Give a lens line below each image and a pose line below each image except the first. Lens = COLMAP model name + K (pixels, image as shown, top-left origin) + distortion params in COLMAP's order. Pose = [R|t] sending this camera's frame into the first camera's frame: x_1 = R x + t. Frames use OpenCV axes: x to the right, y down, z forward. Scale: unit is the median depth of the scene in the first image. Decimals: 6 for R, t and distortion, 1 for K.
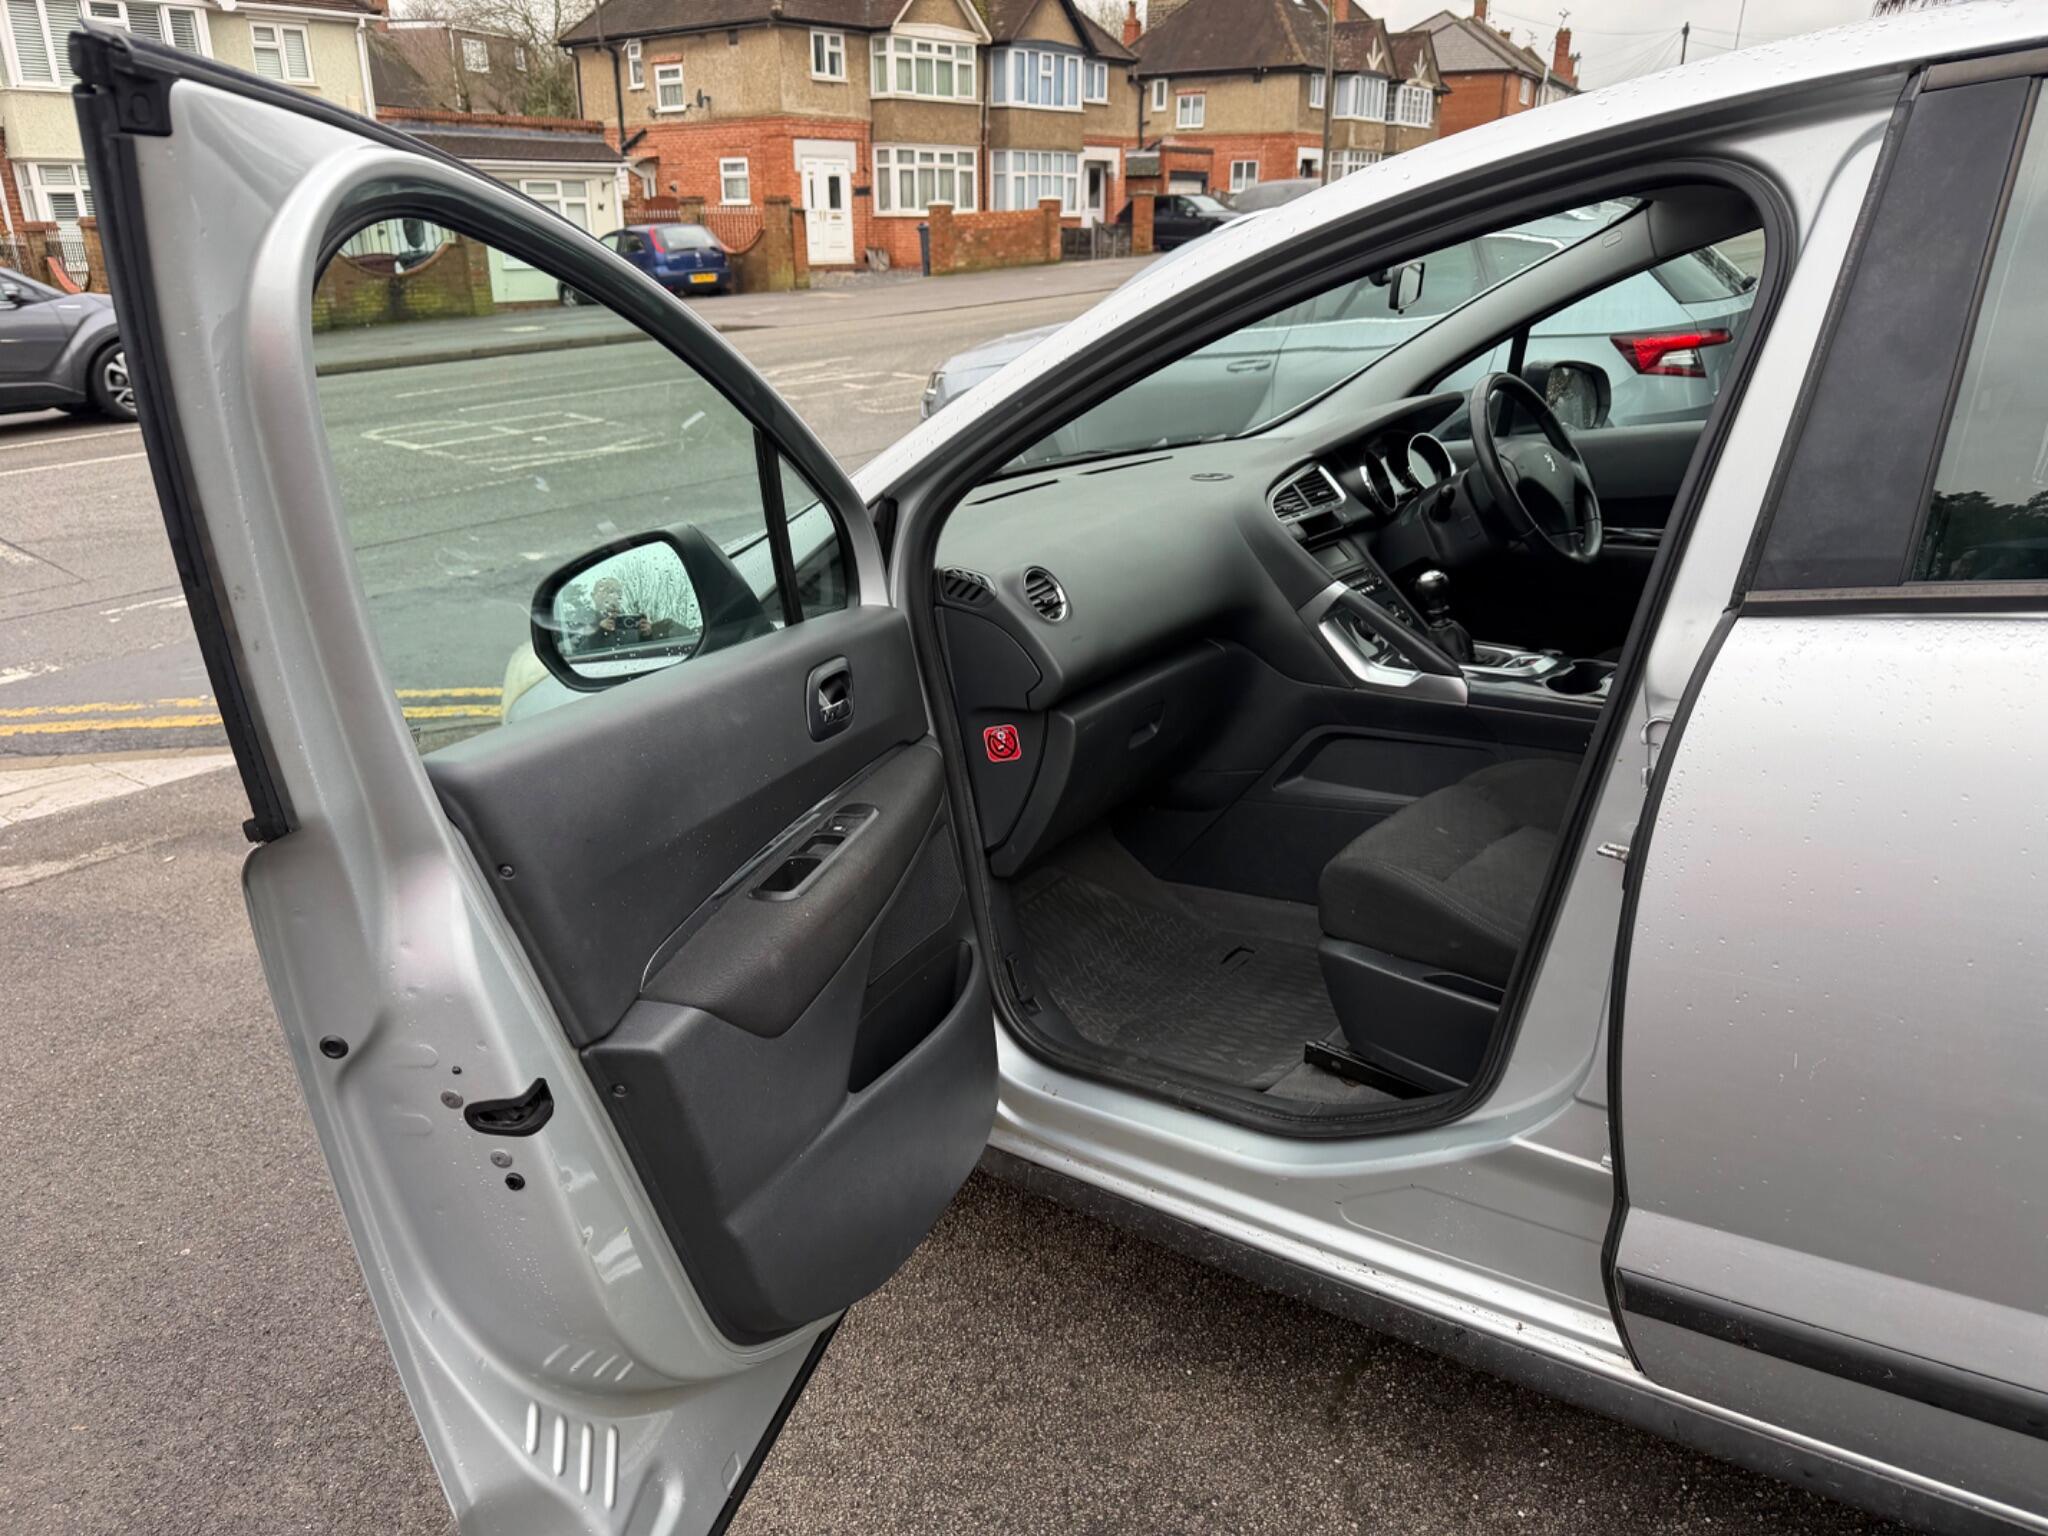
lens RADIAL K [[1456.9, 0, 1031.2], [0, 1456.9, 772.8], [0, 0, 1]] dist [0.010913, -0.014065]
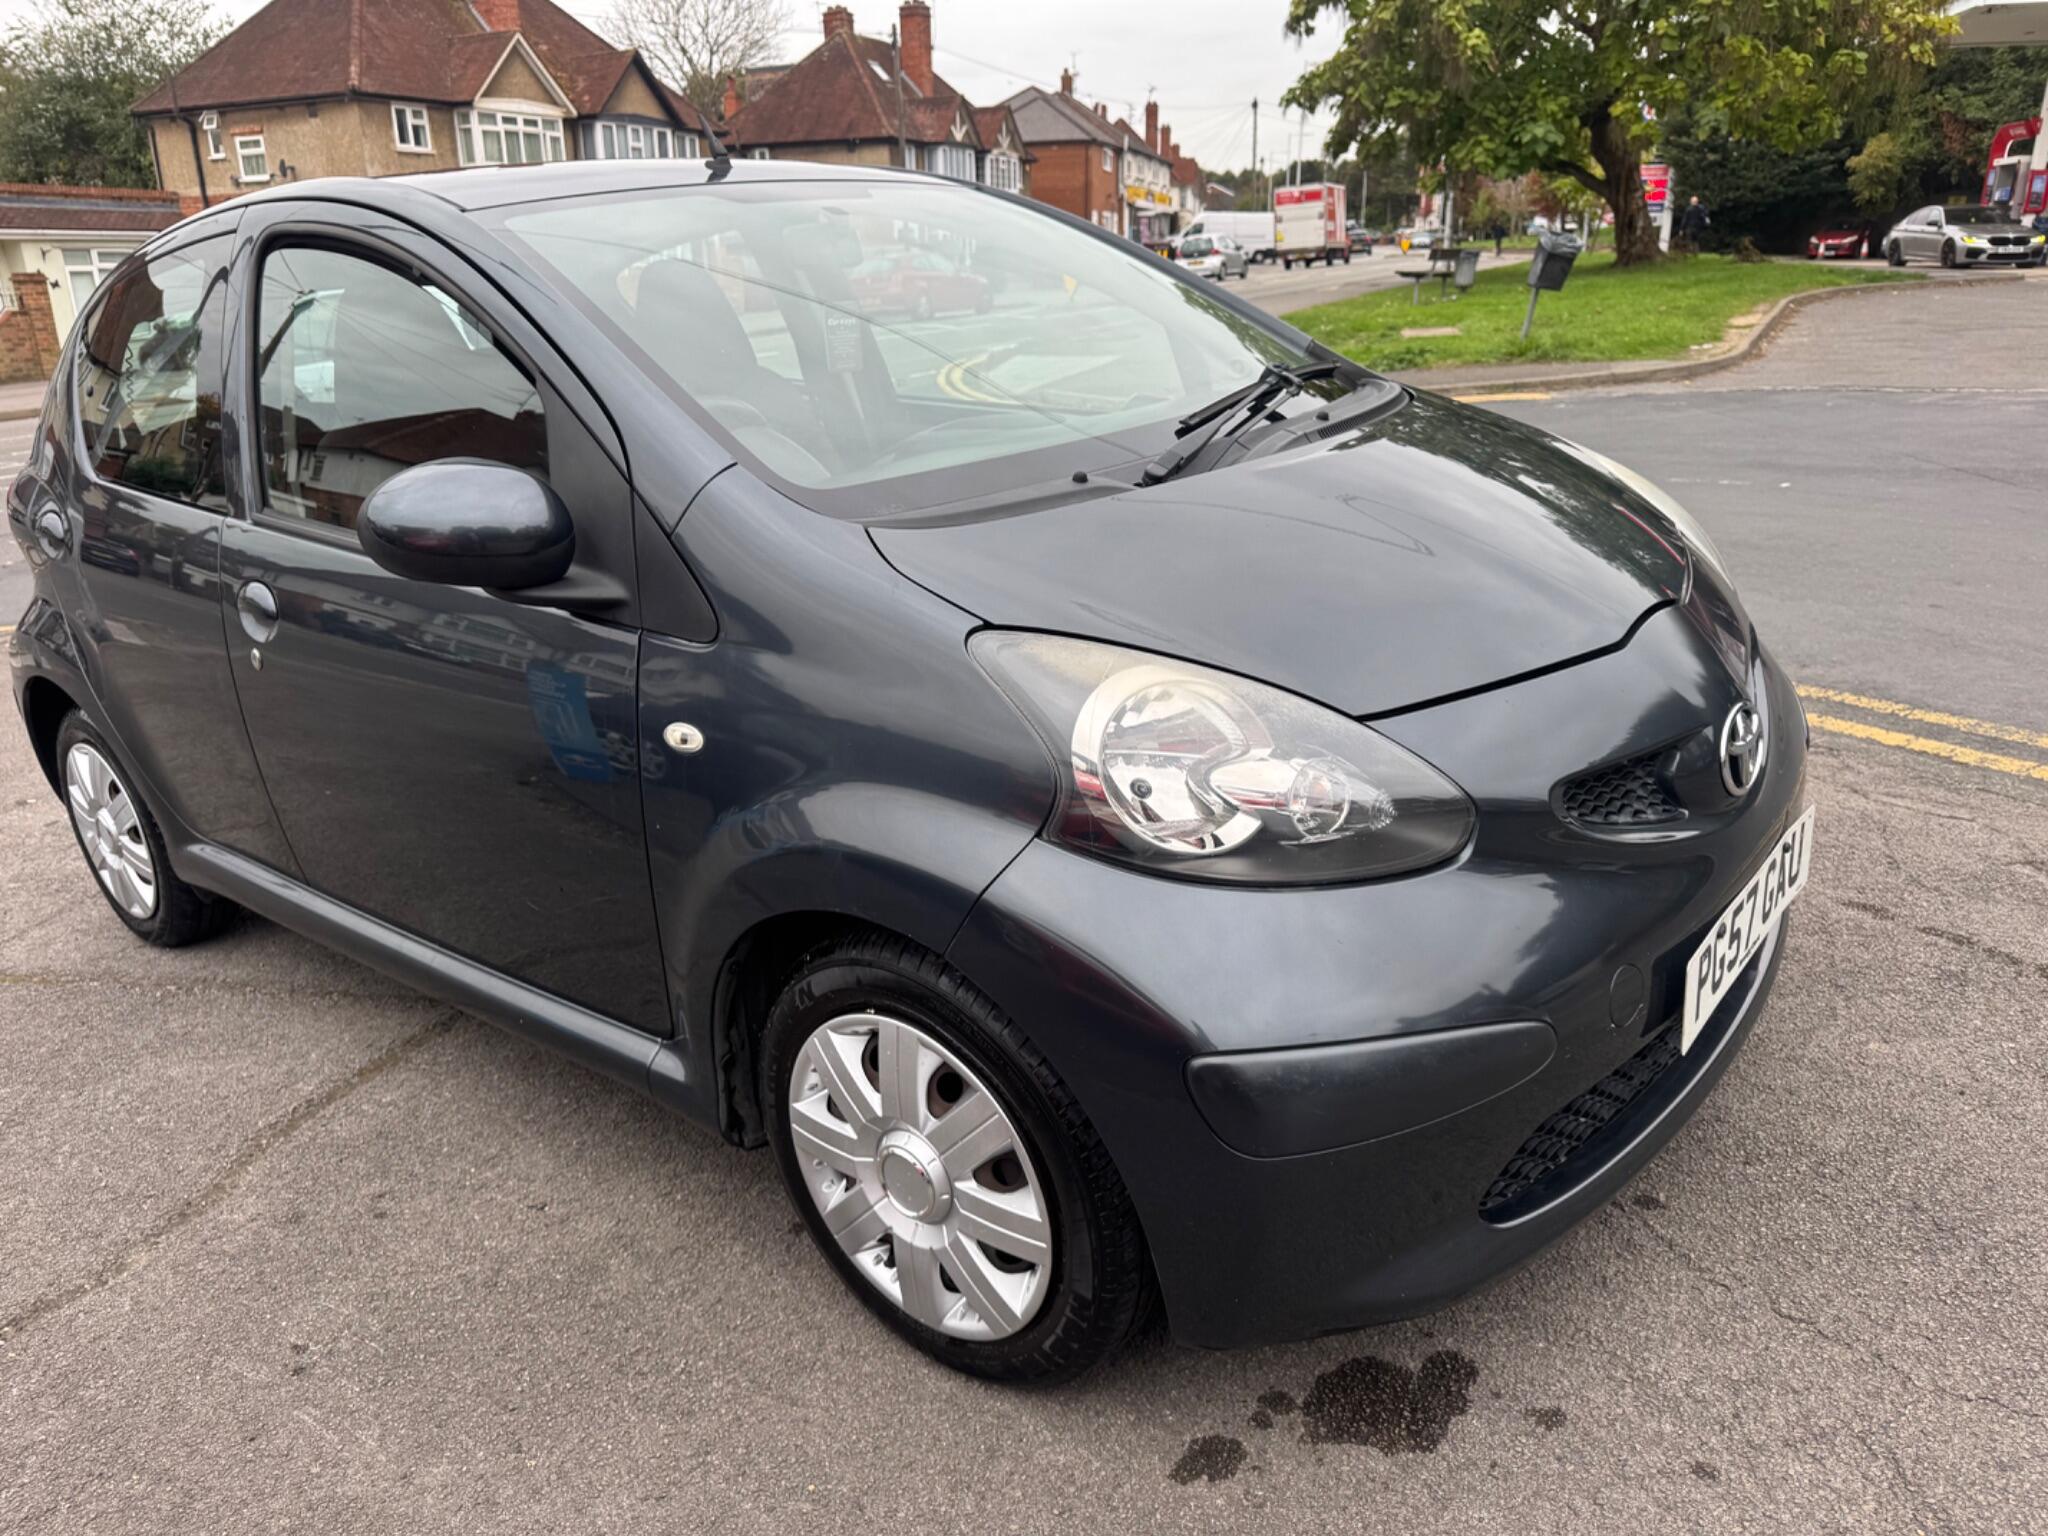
lens RADIAL K [[1456.9, 0, 1027.5], [0, 1456.9, 782.7], [0, 0, 1]] dist [0.010913, -0.014065]
pose [[0.977639, -0.082394, 0.193475, 0.044866], [0.088394, 0.995830, -0.022576, 0.032887], [-0.190808, 0.039173, 0.980845, -0.079239]]
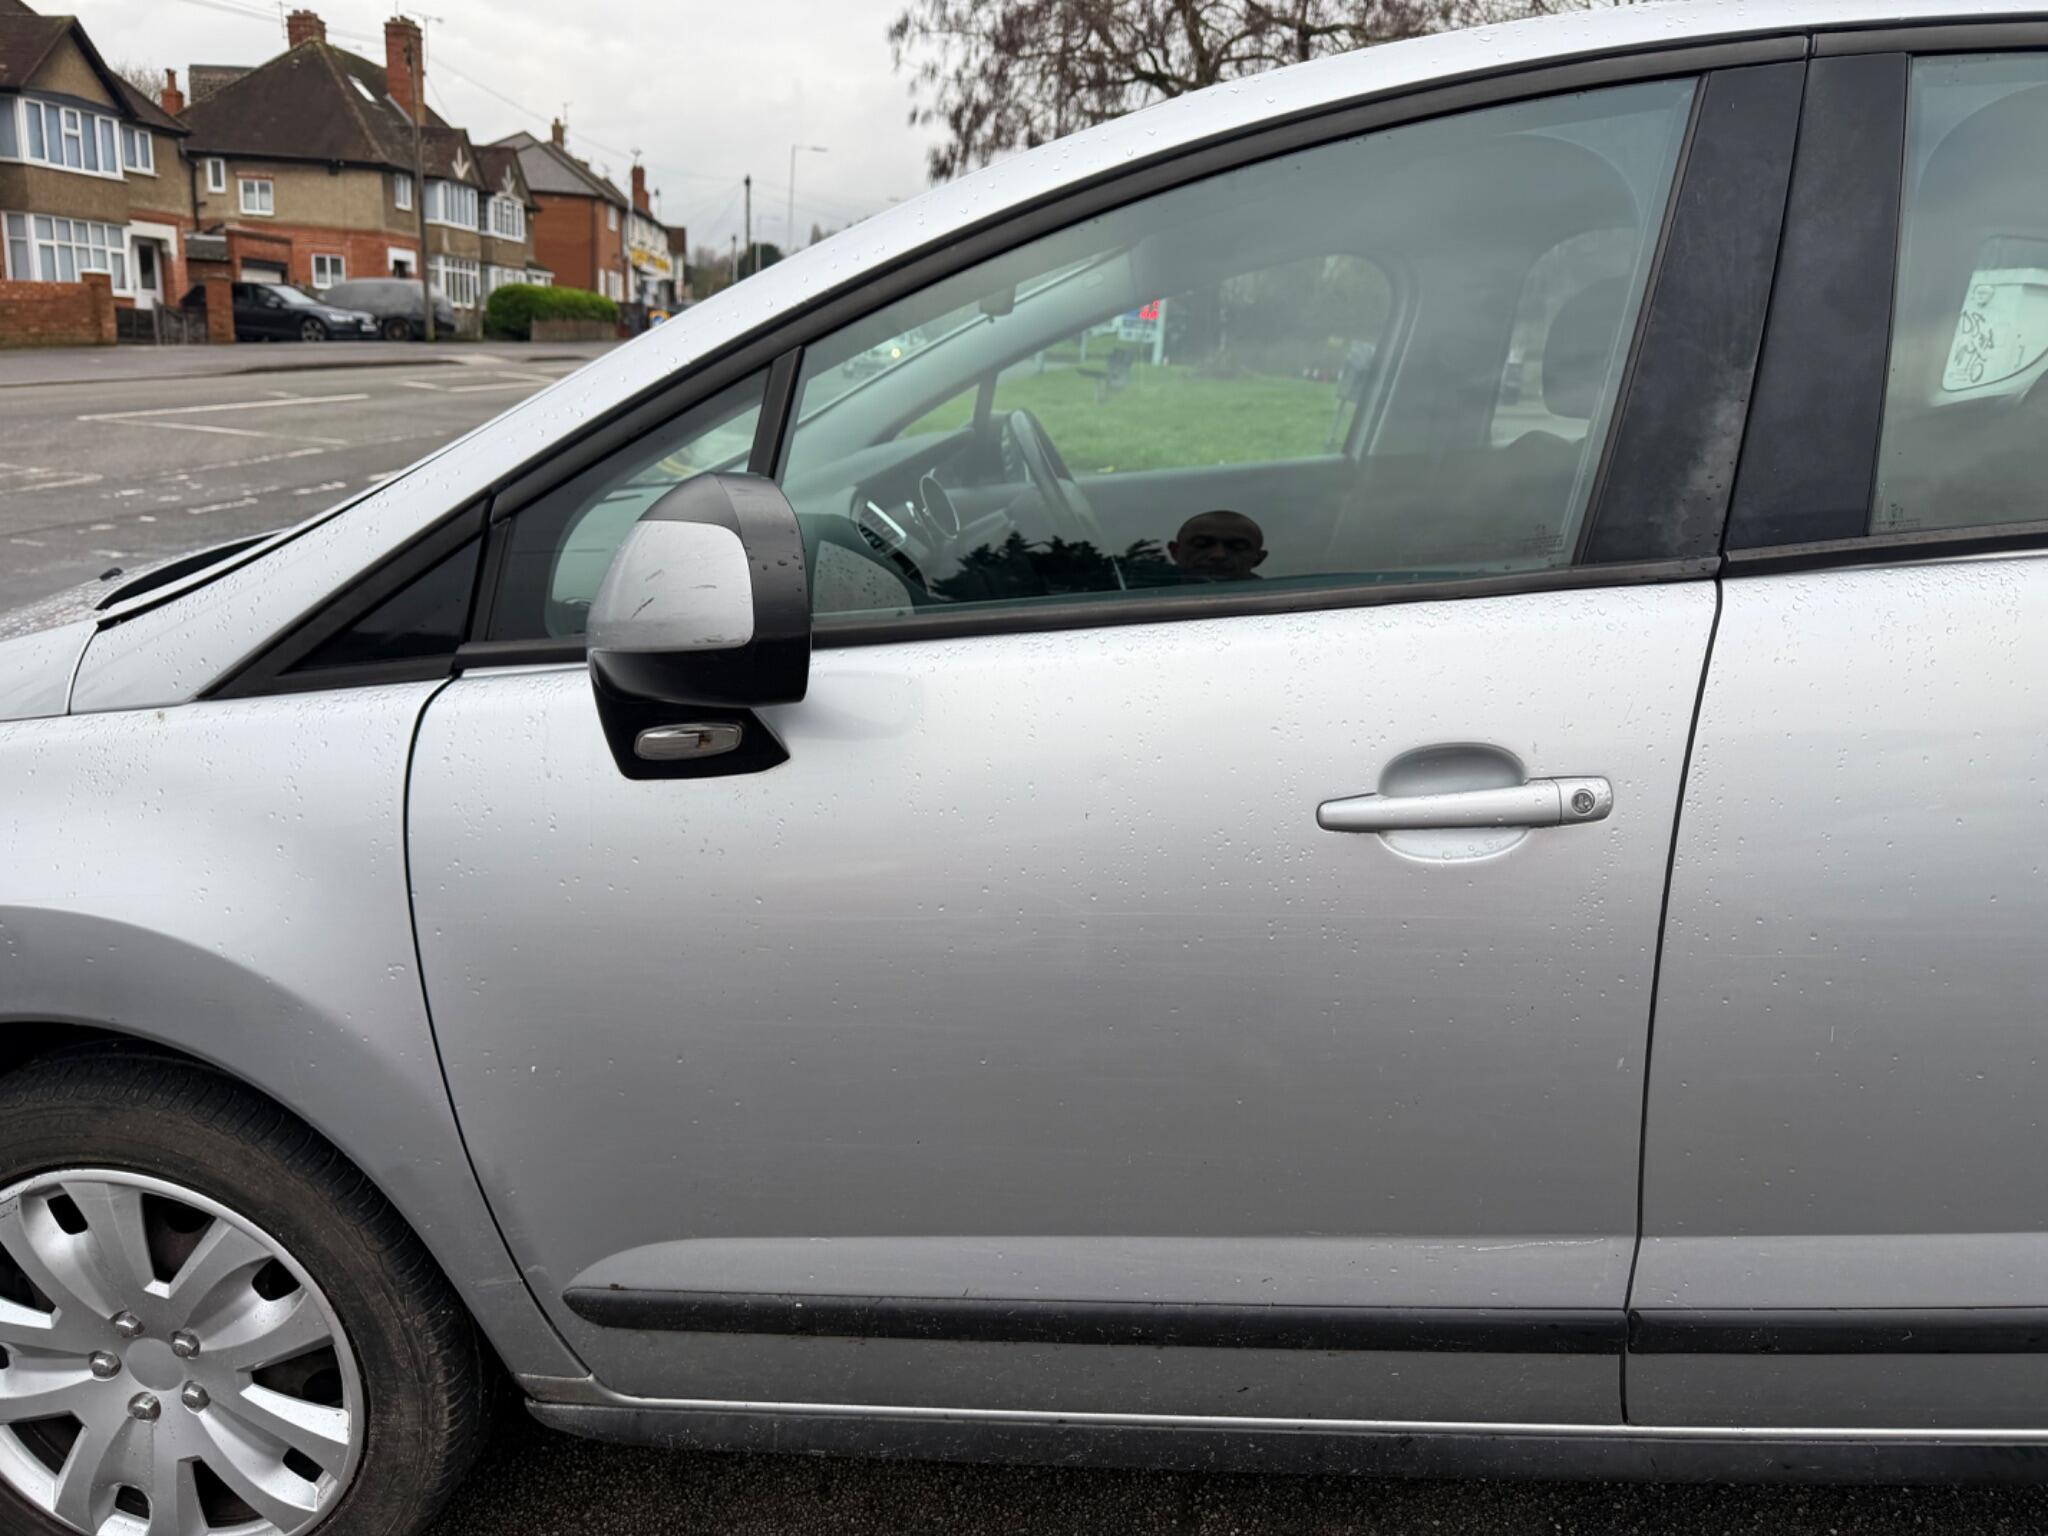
lens RADIAL K [[1456.9, 0, 1029.3], [0, 1456.9, 763.0], [0, 0, 1]] dist [0.010913, -0.014065]
pose [[0.836615, -0.088043, 0.540671, -0.015069], [0.131345, 0.990449, -0.041954, -0.000270], [-0.531813, 0.106114, 0.840188, 0.016594]]
